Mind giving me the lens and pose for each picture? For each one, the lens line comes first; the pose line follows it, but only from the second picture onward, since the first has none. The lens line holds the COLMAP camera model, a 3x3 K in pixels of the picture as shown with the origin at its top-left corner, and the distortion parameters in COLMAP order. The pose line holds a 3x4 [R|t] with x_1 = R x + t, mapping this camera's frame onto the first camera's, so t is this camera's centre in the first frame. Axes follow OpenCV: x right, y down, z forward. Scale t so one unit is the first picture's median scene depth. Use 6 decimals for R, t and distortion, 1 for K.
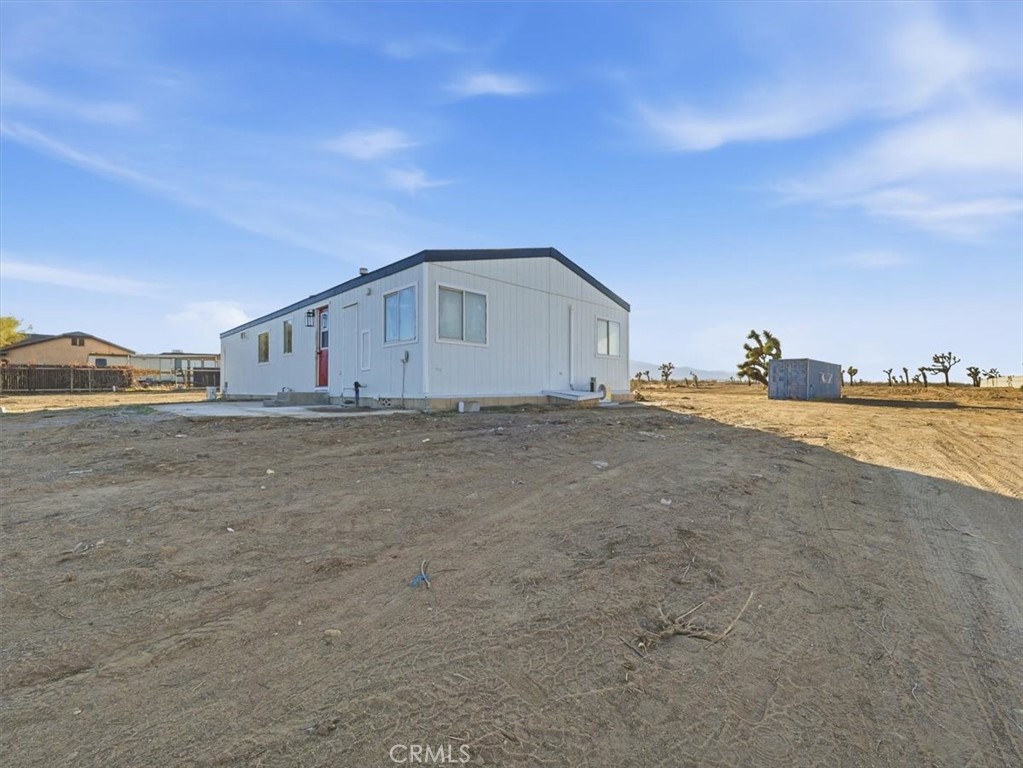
lens RADIAL K [[436.4, 0, 512.2], [0, 436.4, 385.9], [0, 0, 1]] dist [-0.004109, -0.000159]
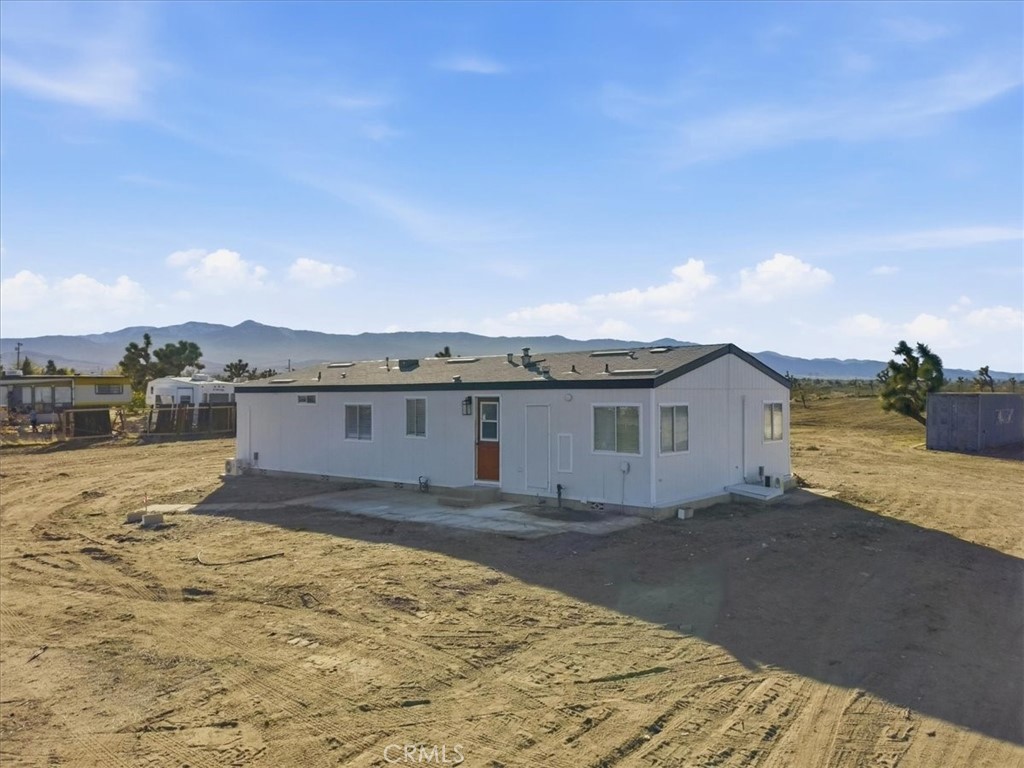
lens RADIAL K [[836.0, 0, 512.0], [0, 836.0, 384.0], [0, 0, 1]] dist [0.126520, -0.217117]
pose [[0.995841, -0.000032, 0.091108, -0.220699], [-0.000450, 0.999986, 0.005267, -0.087976], [-0.091107, -0.005286, 0.995827, -0.332774]]
